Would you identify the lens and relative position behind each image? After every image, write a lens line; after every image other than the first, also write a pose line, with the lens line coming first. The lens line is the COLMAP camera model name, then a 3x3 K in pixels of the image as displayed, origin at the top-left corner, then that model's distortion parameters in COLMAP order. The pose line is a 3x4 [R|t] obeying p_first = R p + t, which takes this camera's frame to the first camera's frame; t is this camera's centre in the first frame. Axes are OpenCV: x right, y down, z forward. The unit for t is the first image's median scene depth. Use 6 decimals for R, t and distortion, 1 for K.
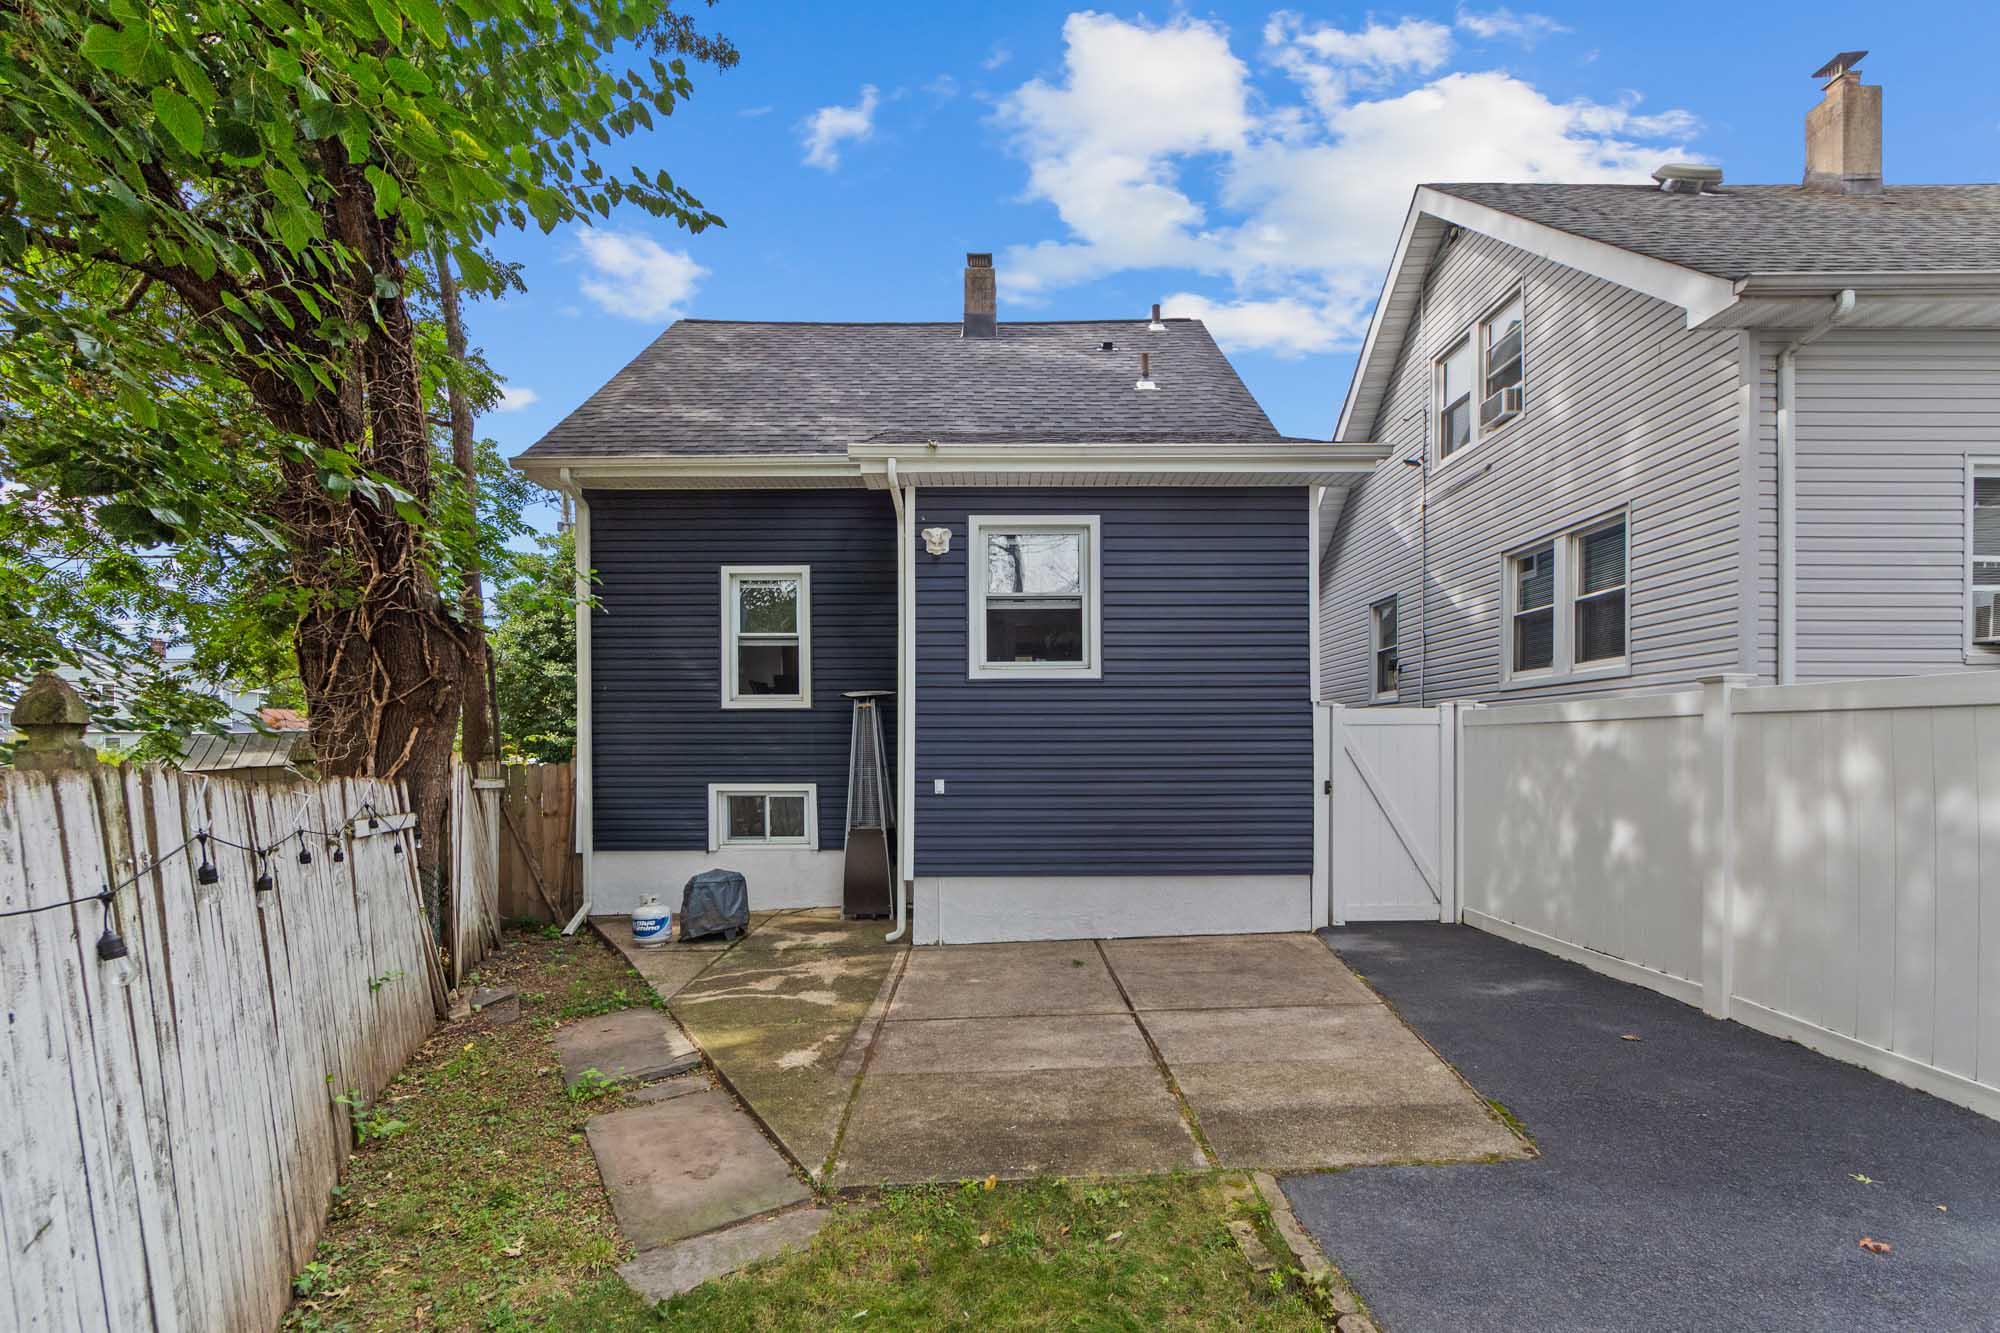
lens RADIAL K [[718.3, 0, 1002.4], [0, 718.3, 750.4], [0, 0, 1]] dist [-0.000573, -0.000029]
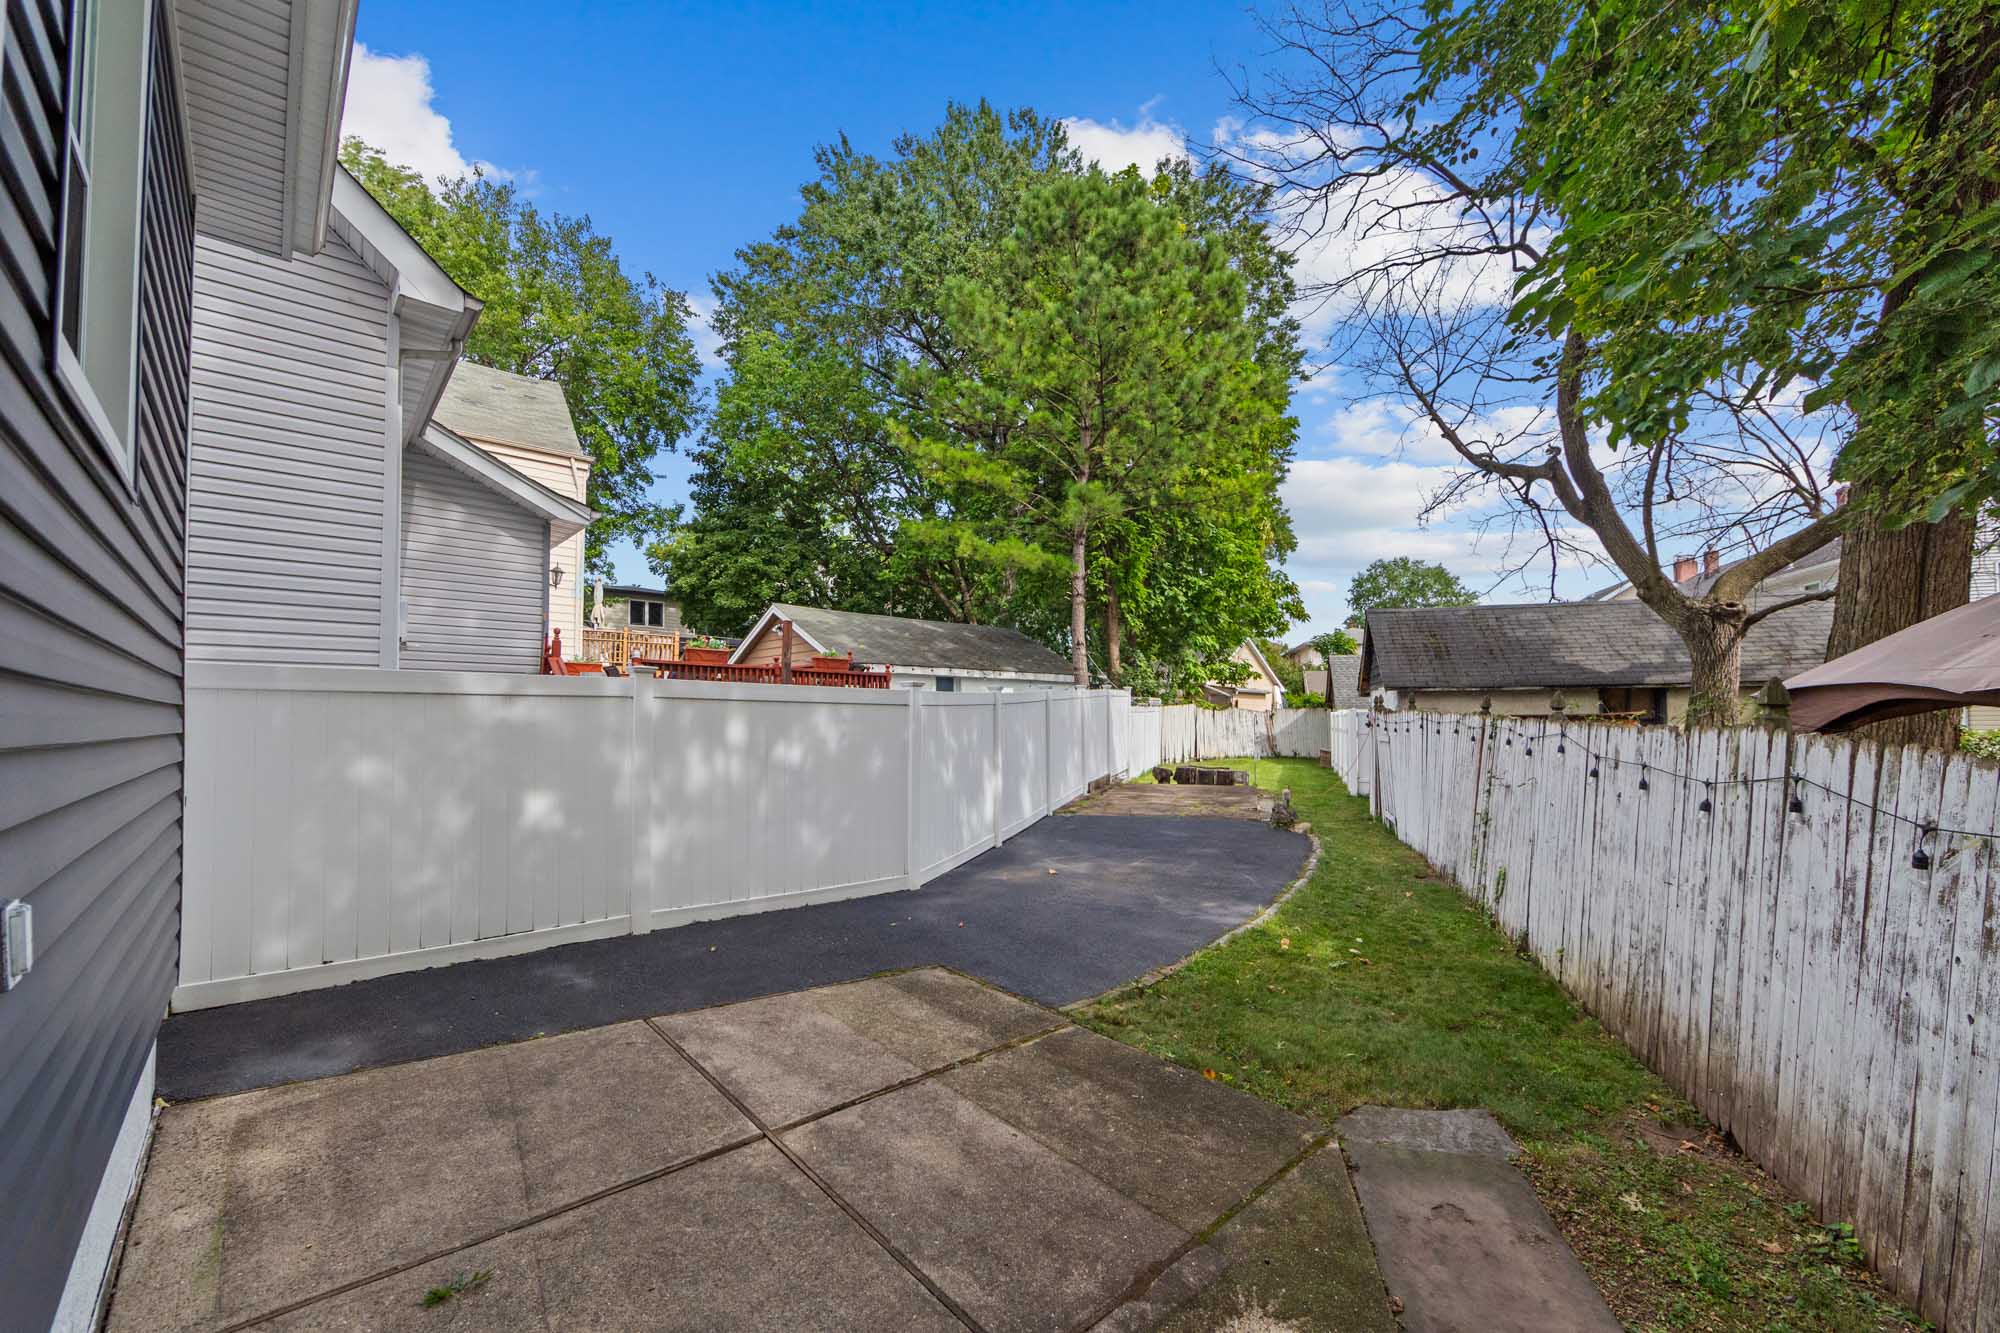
lens RADIAL K [[820.3, 0, 1095.3], [0, 820.3, 693.5], [0, 0, 1]] dist [-0.000884, -0.000175]
pose [[-0.705336, 0.028482, 0.708301, -0.607950], [0.006047, 0.999398, -0.034166, 0.003008], [-0.708847, -0.019816, -0.705084, 1.468338]]
